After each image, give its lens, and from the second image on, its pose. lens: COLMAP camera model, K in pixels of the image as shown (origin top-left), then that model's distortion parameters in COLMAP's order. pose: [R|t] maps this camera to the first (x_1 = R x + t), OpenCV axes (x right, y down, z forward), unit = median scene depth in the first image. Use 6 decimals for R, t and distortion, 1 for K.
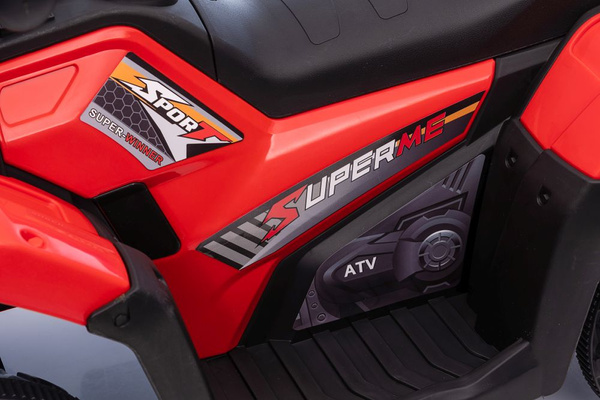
lens RADIAL K [[1576.0, 0, 287.1], [0, 1576.0, 199.8], [0, 0, 1]] dist [0.039236, 0.810951]
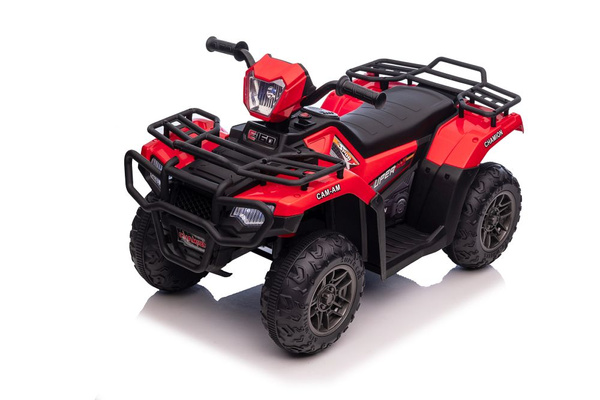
lens RADIAL K [[1204.6, 0, 300.0], [0, 1204.6, 200.0], [0, 0, 1]] dist [0.044772, 0.050085]
pose [[0.889644, -0.048304, 0.454092, -1.145095], [0.131371, 0.979425, -0.153193, 0.356300], [-0.437349, 0.195942, 0.877686, -0.945094]]
